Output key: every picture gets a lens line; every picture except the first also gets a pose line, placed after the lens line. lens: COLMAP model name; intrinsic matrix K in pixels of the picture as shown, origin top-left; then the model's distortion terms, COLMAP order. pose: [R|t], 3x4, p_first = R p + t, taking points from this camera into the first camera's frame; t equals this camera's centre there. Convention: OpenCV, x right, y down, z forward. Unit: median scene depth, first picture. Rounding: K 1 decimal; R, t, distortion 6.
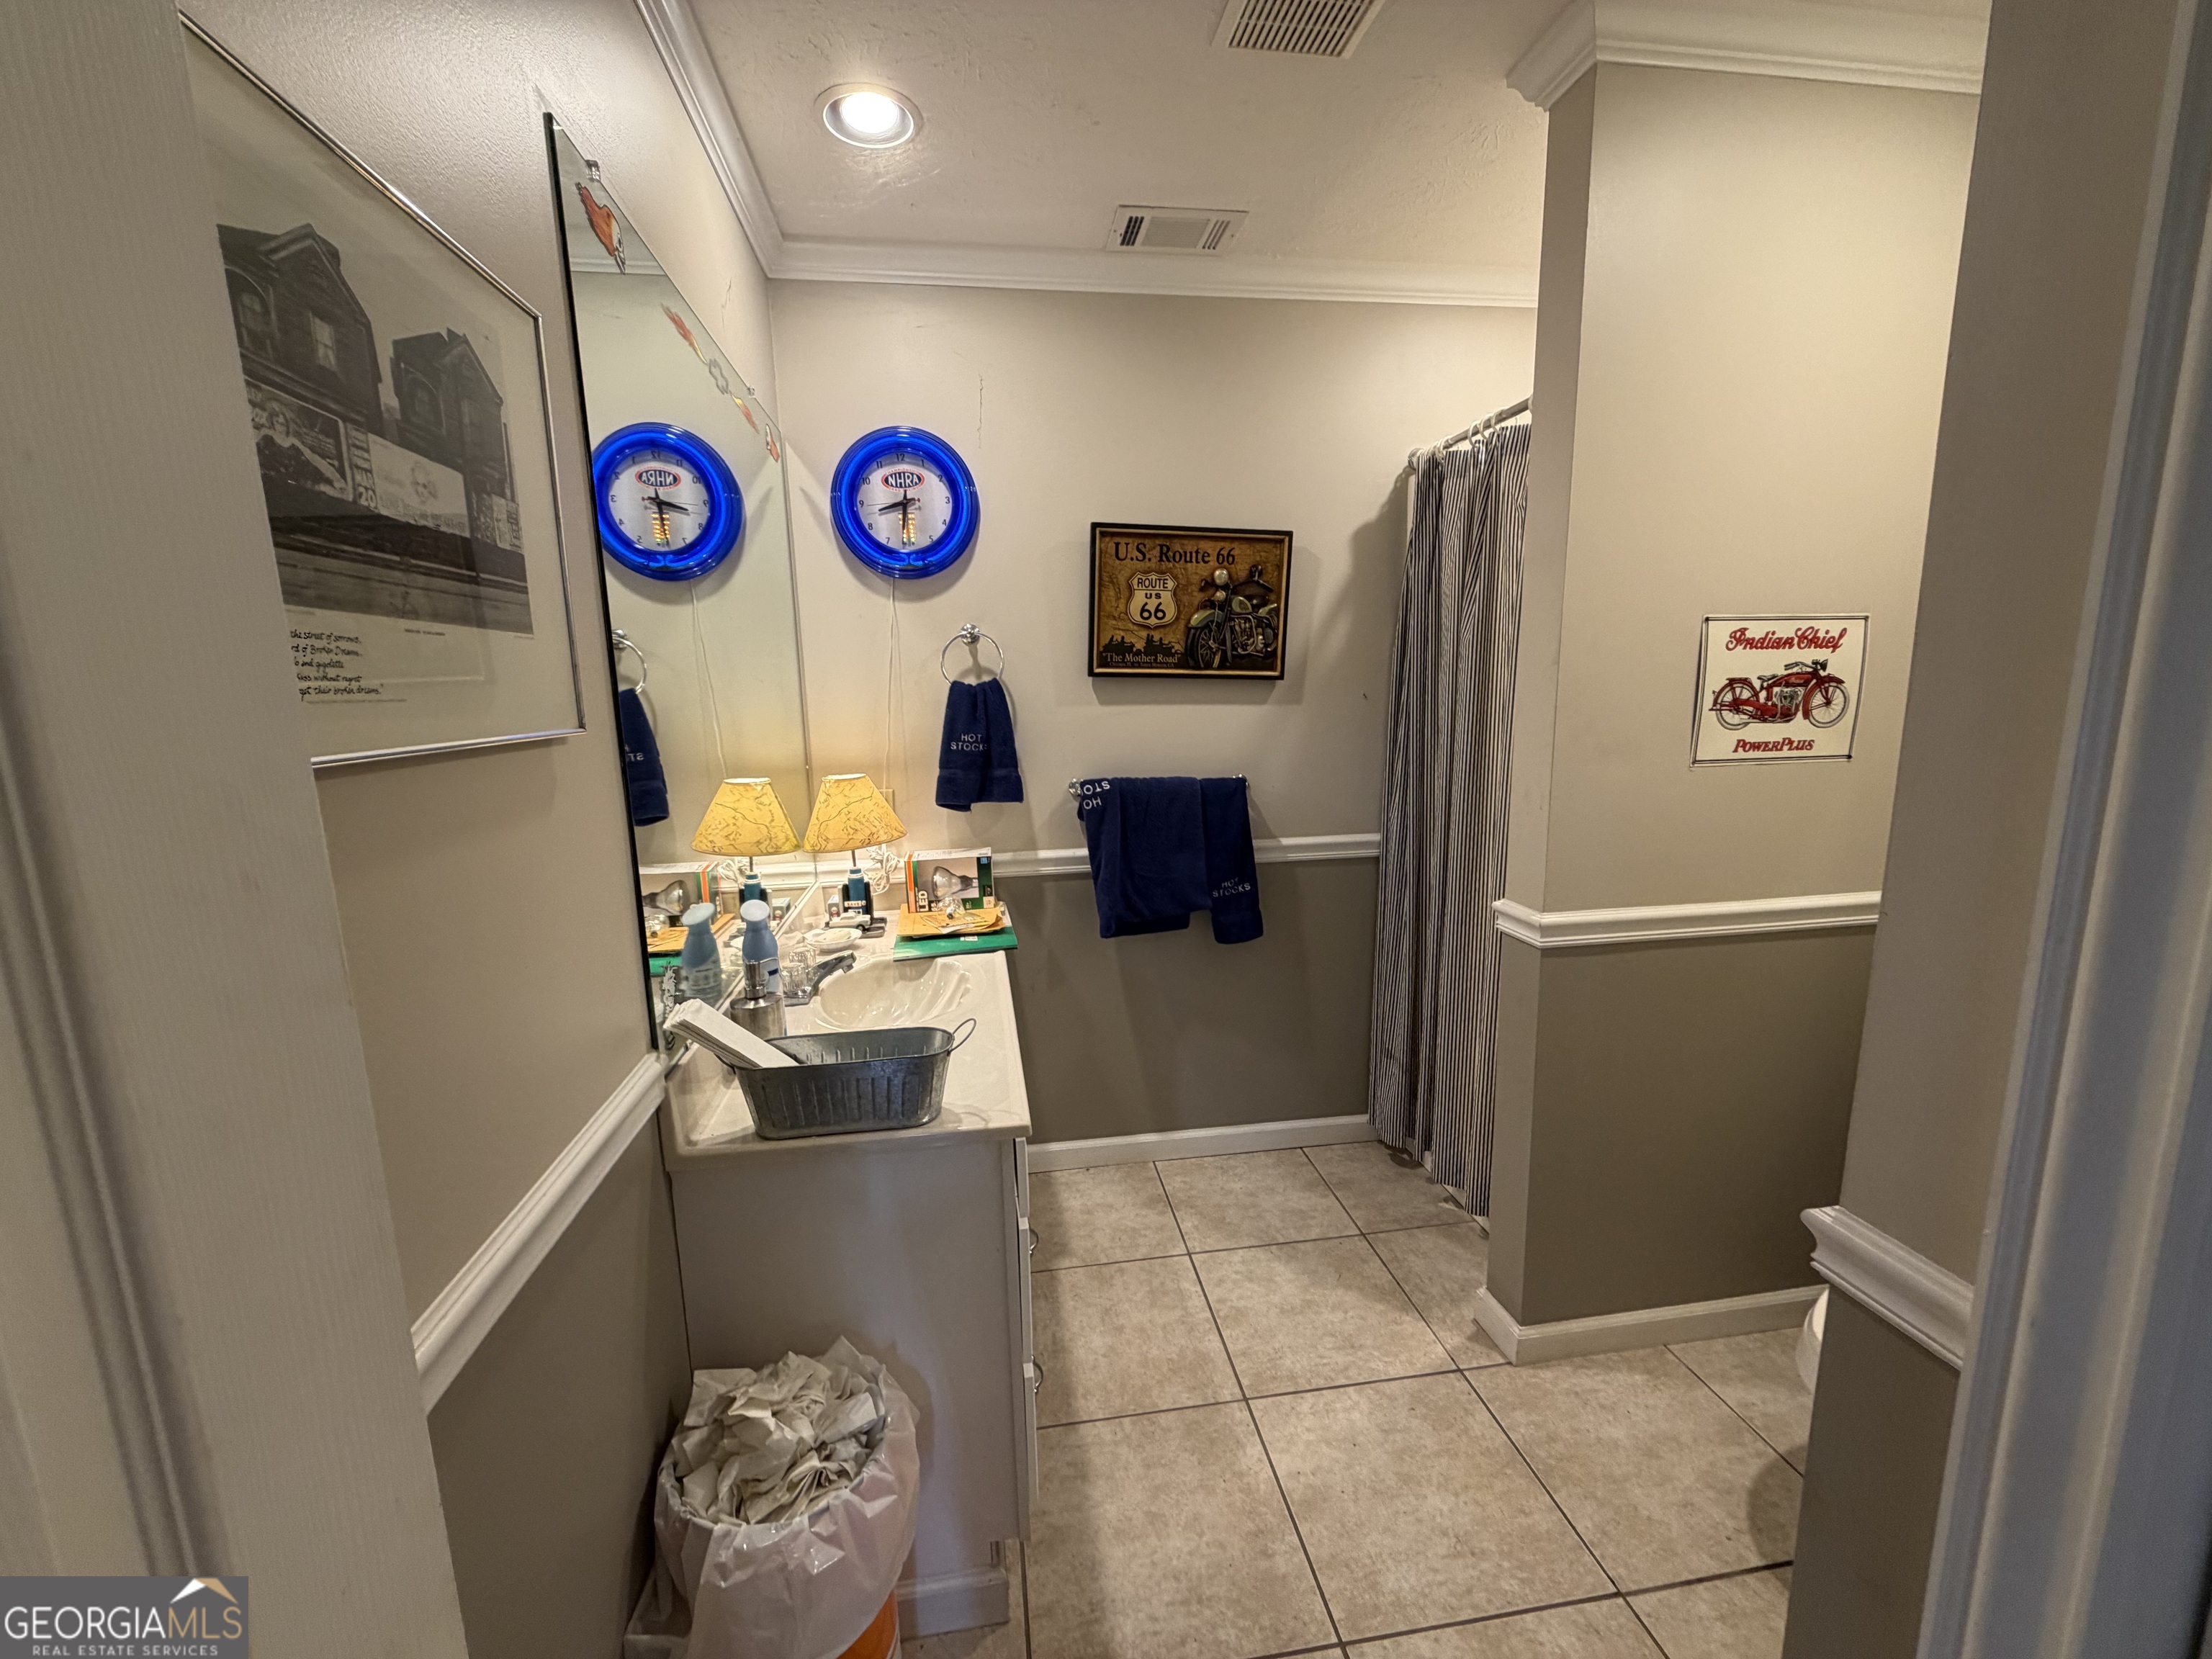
lens RADIAL K [[879.3, 0, 1102.5], [0, 879.3, 832.5], [0, 0, 1]] dist [0.000421, -0.000194]
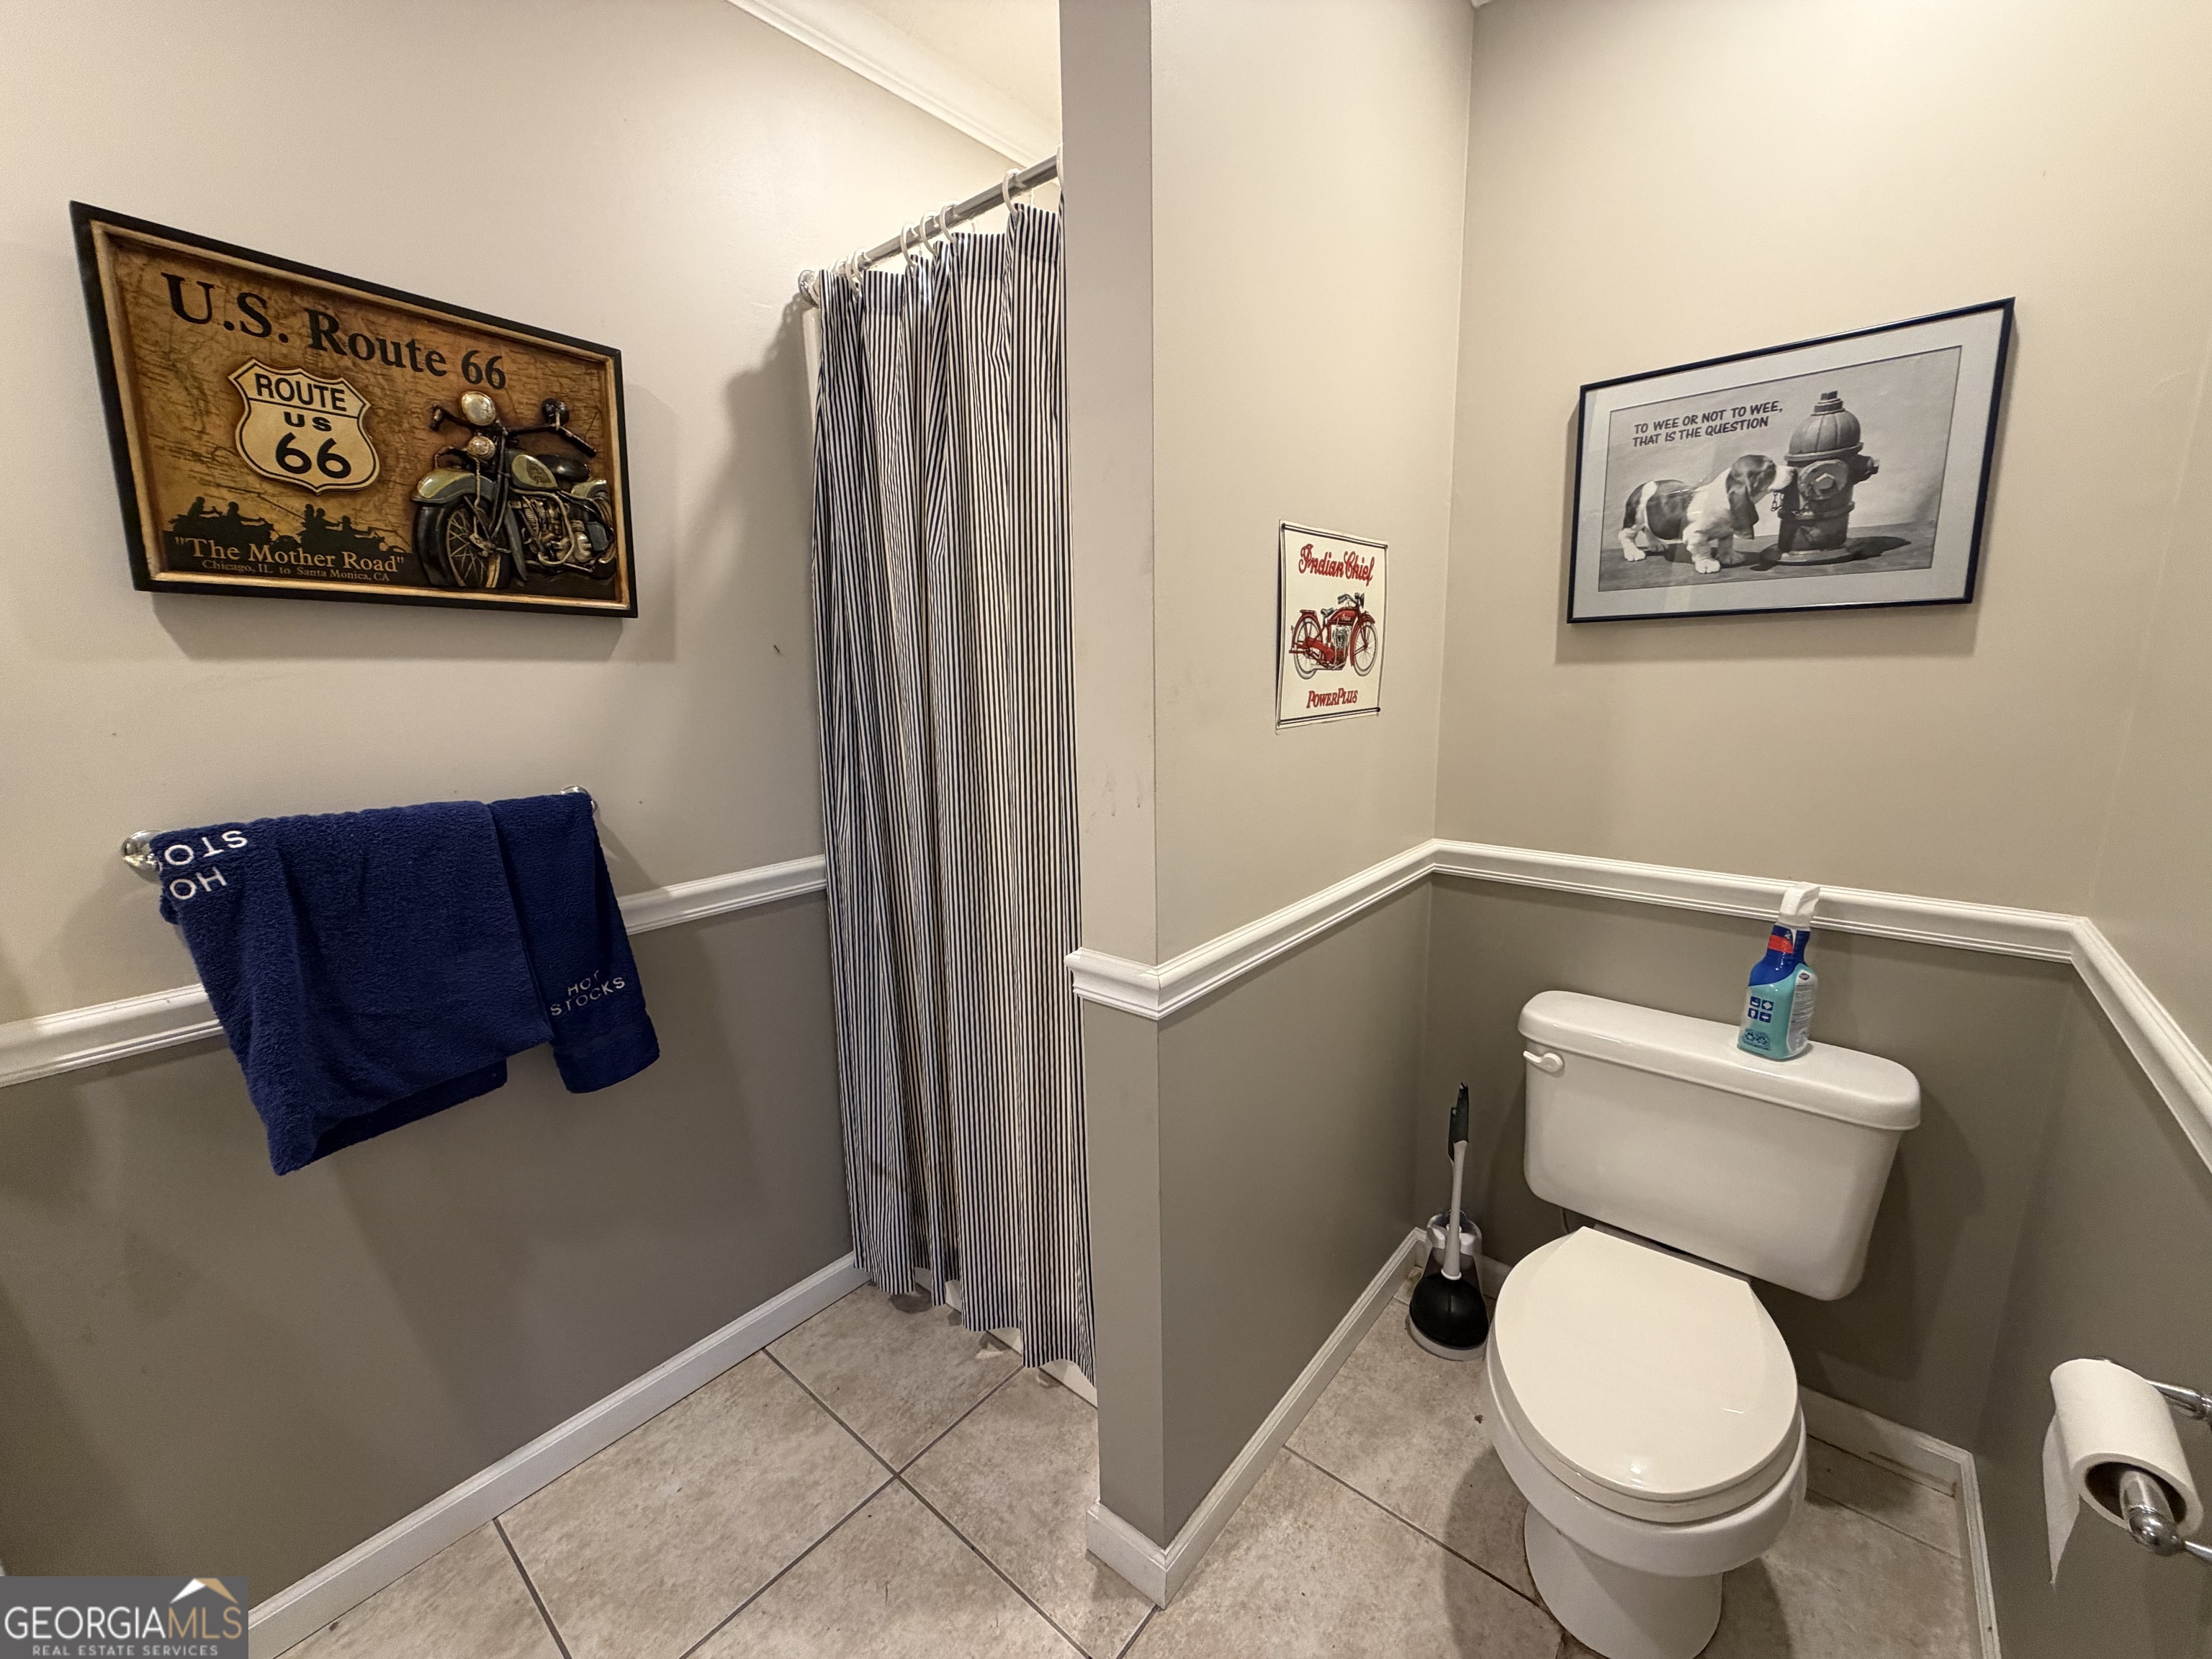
lens RADIAL K [[879.3, 0, 1102.0], [0, 879.3, 831.1], [0, 0, 1]] dist [0.000421, -0.000194]
pose [[0.753993, -0.121835, 0.645485, 0.047734], [0.111778, 0.992115, 0.056693, -0.034076], [-0.647303, 0.029405, 0.761666, 0.381013]]
